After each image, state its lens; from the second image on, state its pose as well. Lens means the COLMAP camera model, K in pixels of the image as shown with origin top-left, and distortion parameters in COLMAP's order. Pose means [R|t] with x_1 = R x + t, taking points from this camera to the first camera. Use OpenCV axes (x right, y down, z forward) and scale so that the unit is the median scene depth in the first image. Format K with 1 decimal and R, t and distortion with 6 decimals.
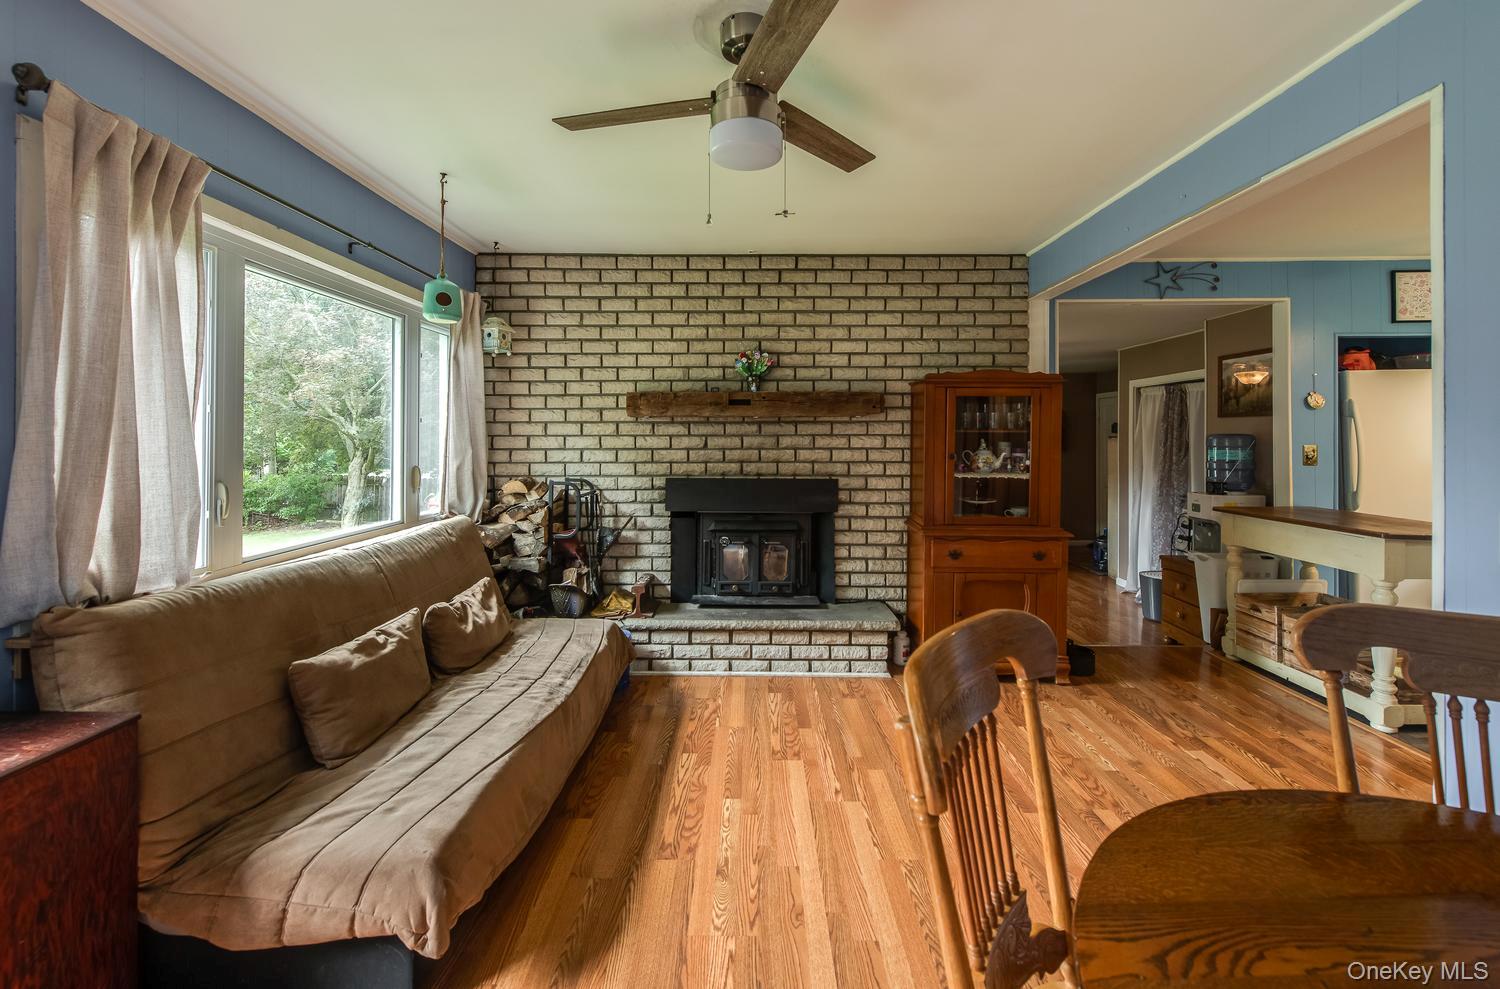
lens RADIAL K [[614.2, 0, 753.6], [0, 614.2, 437.3], [0, 0, 1]] dist [0.007786, -0.001765]
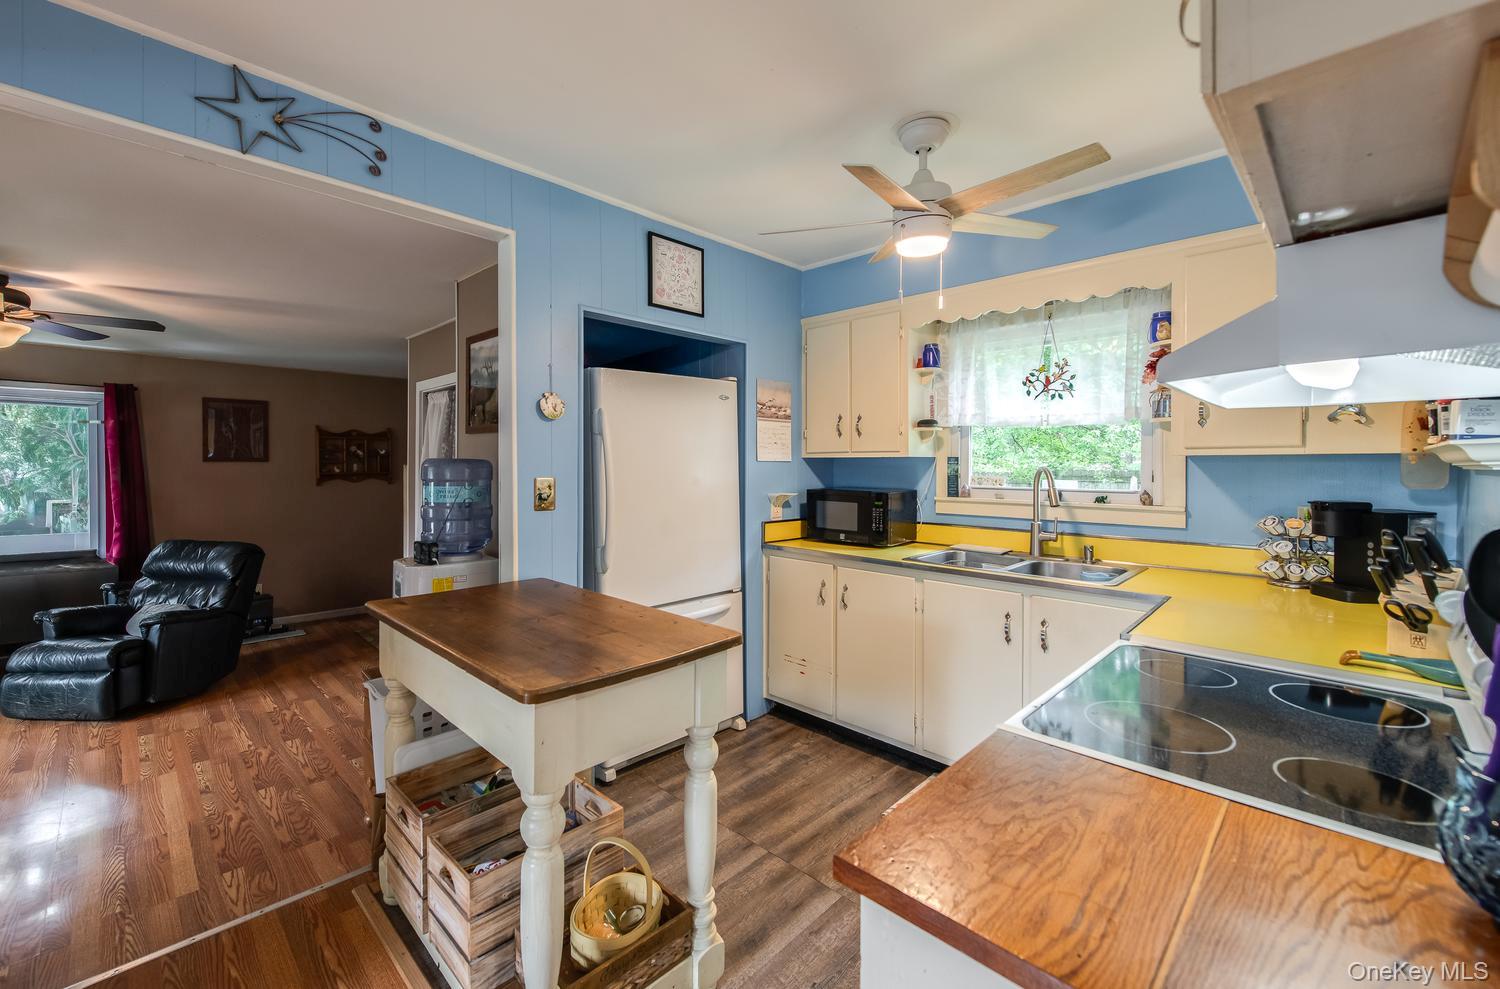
lens RADIAL K [[614.2, 0, 728.4], [0, 614.2, 467.4], [0, 0, 1]] dist [0.007786, -0.001765]
pose [[0.696277, -0.000744, 0.717773, 0.598821], [-0.005507, 0.999964, 0.006378, -0.002755], [-0.717752, -0.008394, 0.696248, 0.446754]]
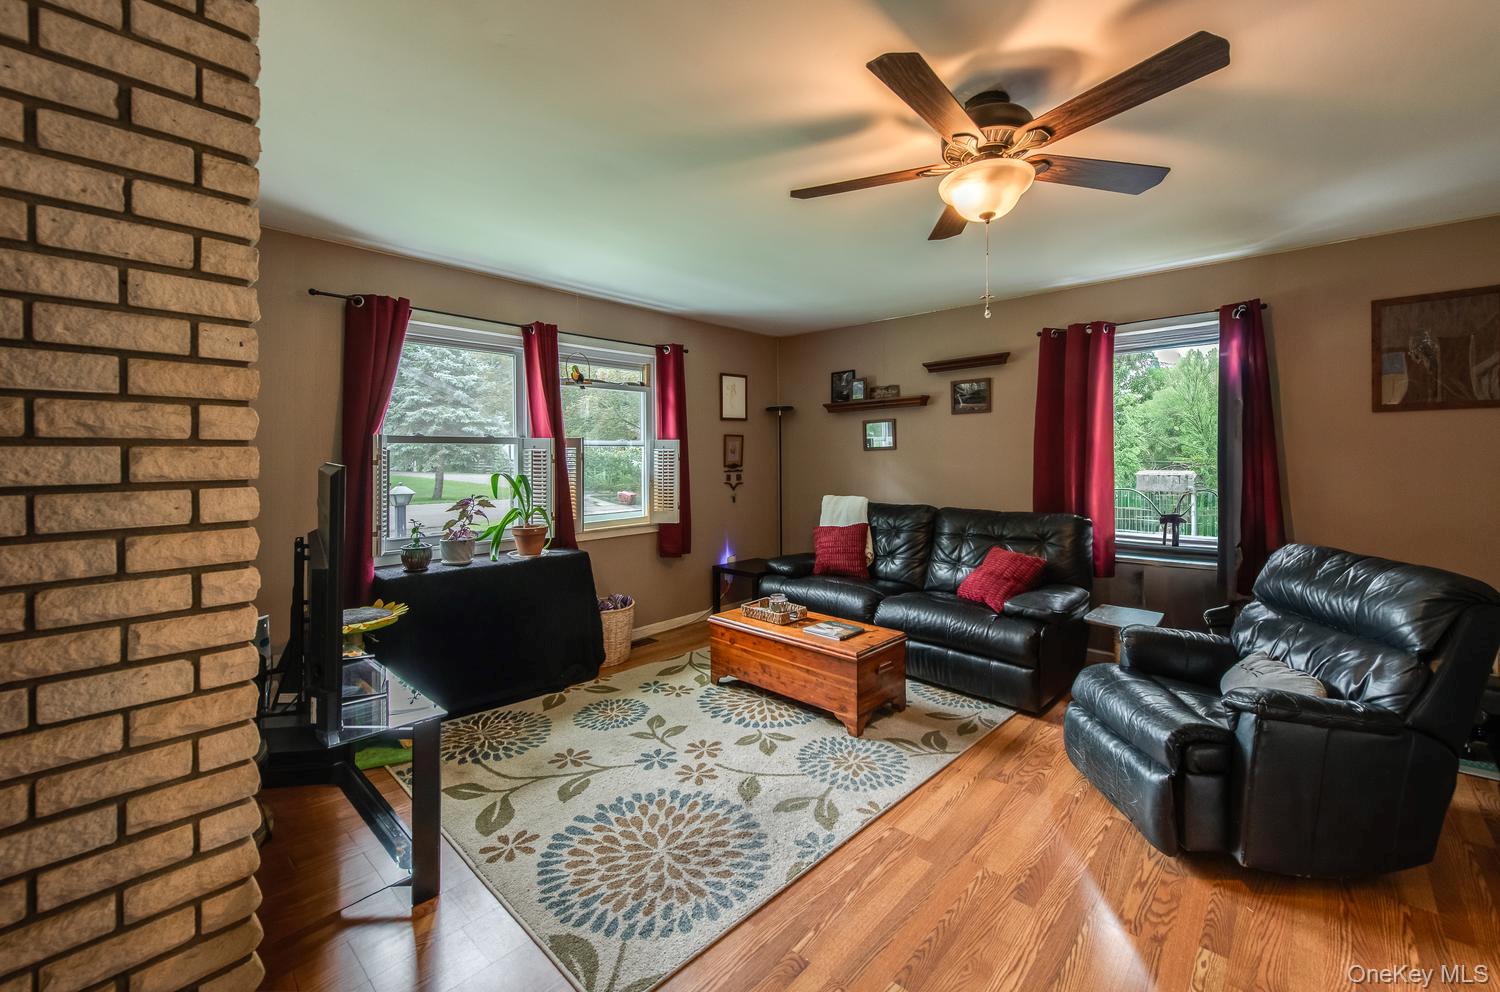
lens RADIAL K [[614.2, 0, 773.9], [0, 614.2, 454.8], [0, 0, 1]] dist [0.007786, -0.001765]
pose [[0.760767, -0.004997, -0.649006, 0.705050], [0.007529, 0.999971, 0.001126, 0.050509], [0.648982, -0.005743, 0.760782, 1.177882]]
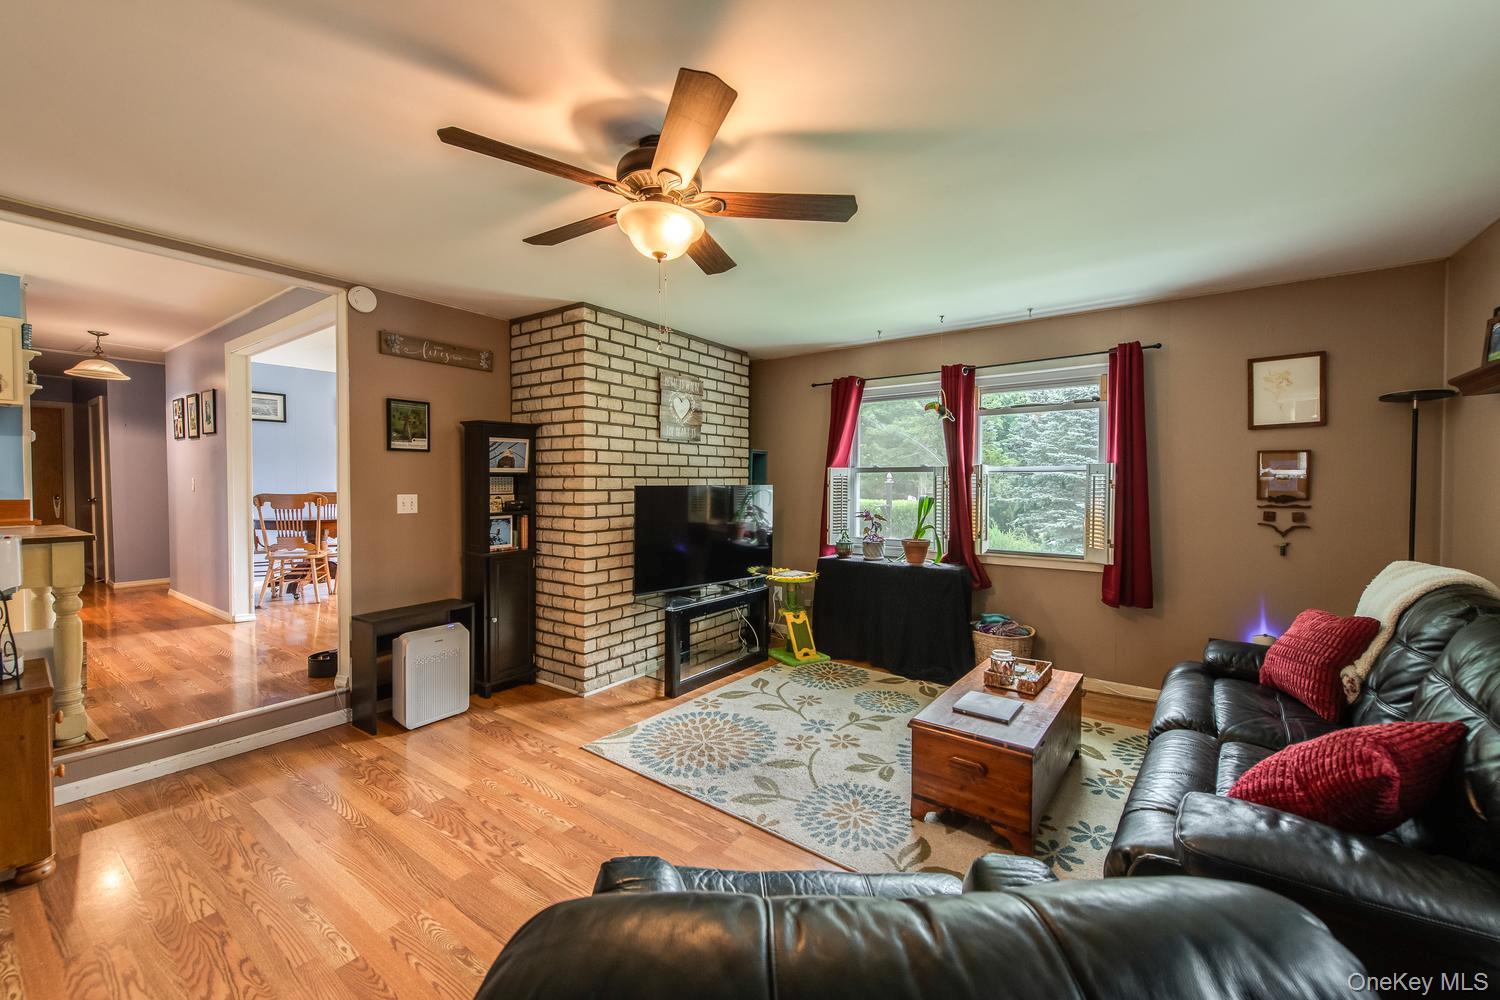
lens RADIAL K [[590.6, 0, 749.2], [0, 590.6, 491.0], [0, 0, 1]] dist [0.008061, -0.001120]
pose [[-0.577305, 0.011169, -0.816452, 0.887937], [0.000998, 0.999915, 0.012973, 0.053321], [0.816528, 0.006675, -0.577268, 2.047217]]
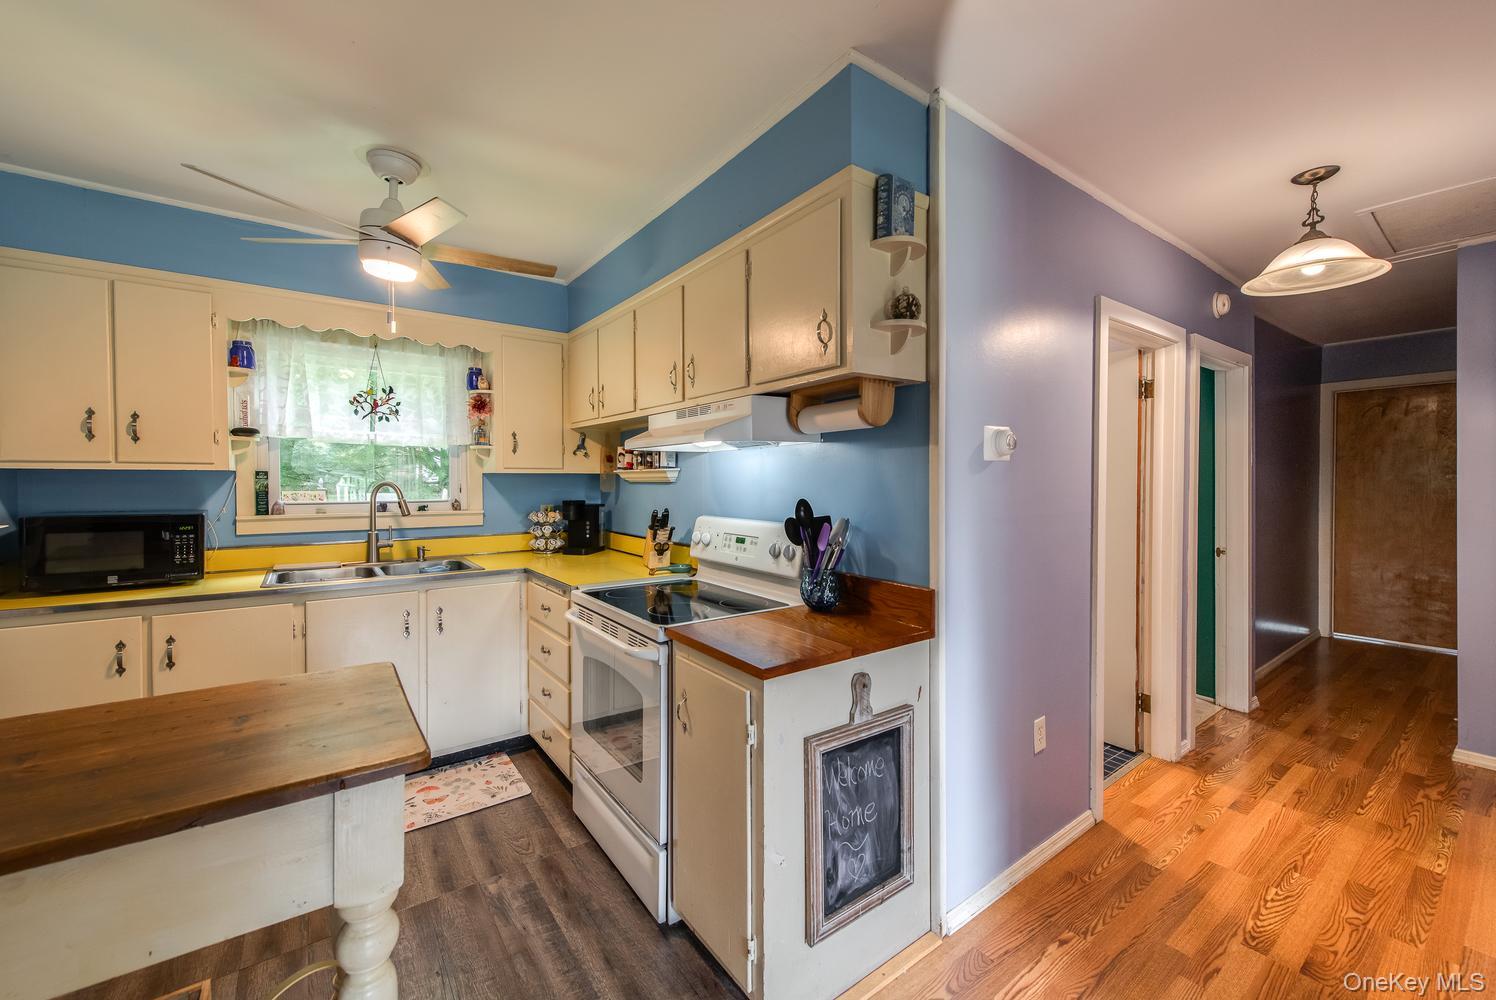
lens RADIAL K [[589.0, 0, 740.2], [0, 589.0, 491.9], [0, 0, 1]] dist [0.008061, -0.001120]
pose [[-0.598094, -0.015498, 0.801276, 0.472690], [-0.003720, 0.999856, 0.016562, -0.001620], [-0.801417, 0.006924, -0.598066, 0.777685]]
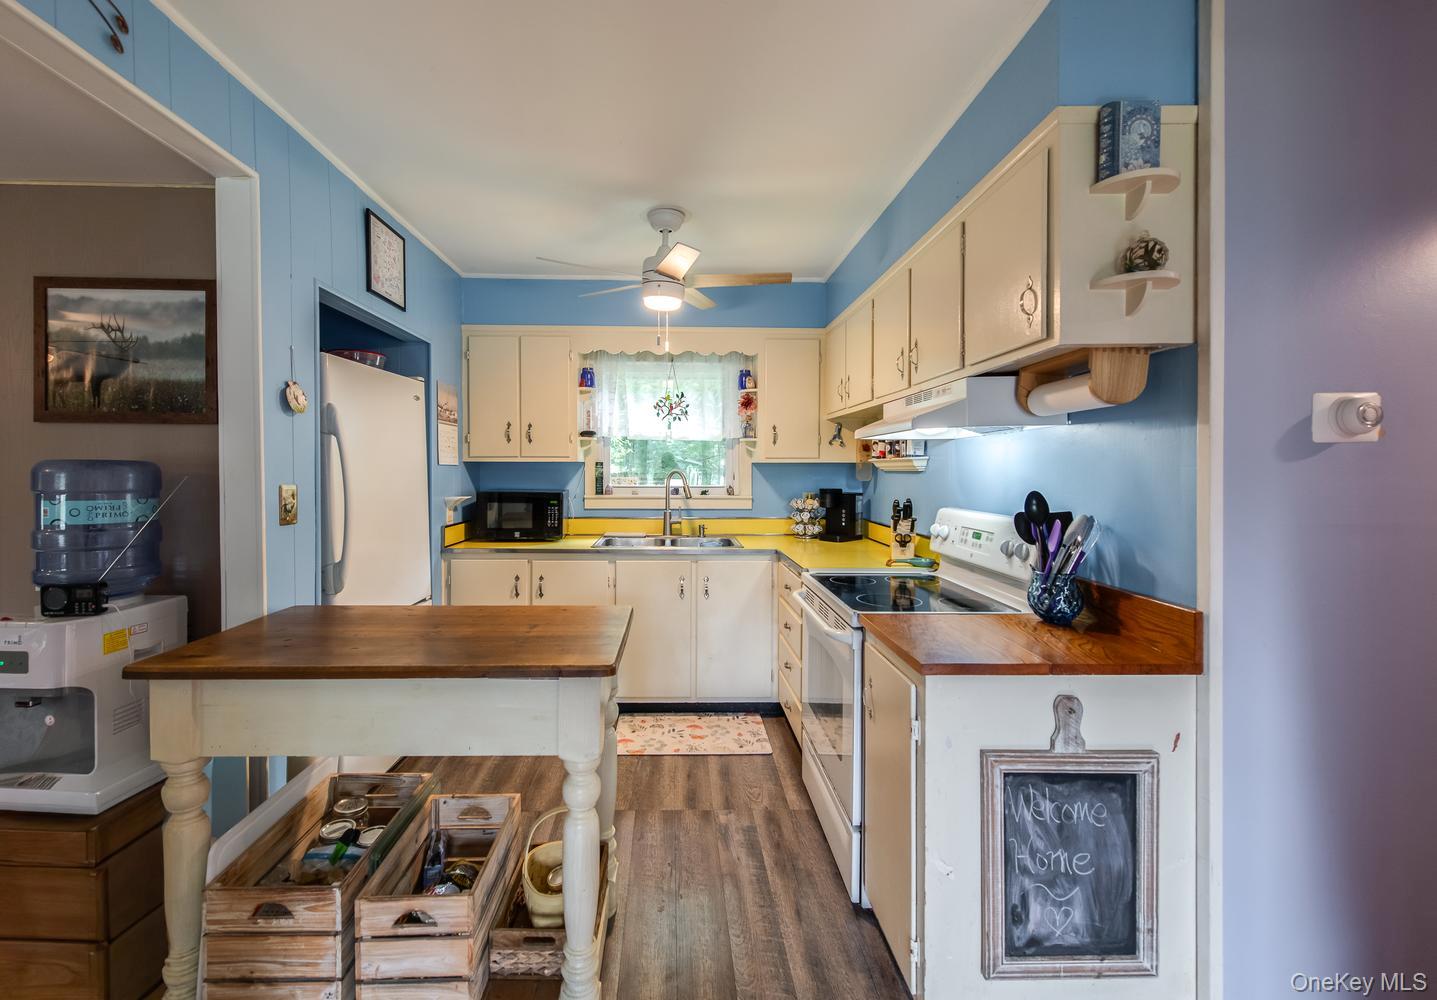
lens RADIAL K [[607.3, 0, 687.0], [0, 607.3, 477.2], [0, 0, 1]] dist [0.003550, -0.001486]
pose [[-0.036548, -0.013321, 0.999243, 0.395591], [-0.006218, 0.999895, 0.013103, -0.002204], [-0.999313, -0.005734, -0.036627, 0.703868]]
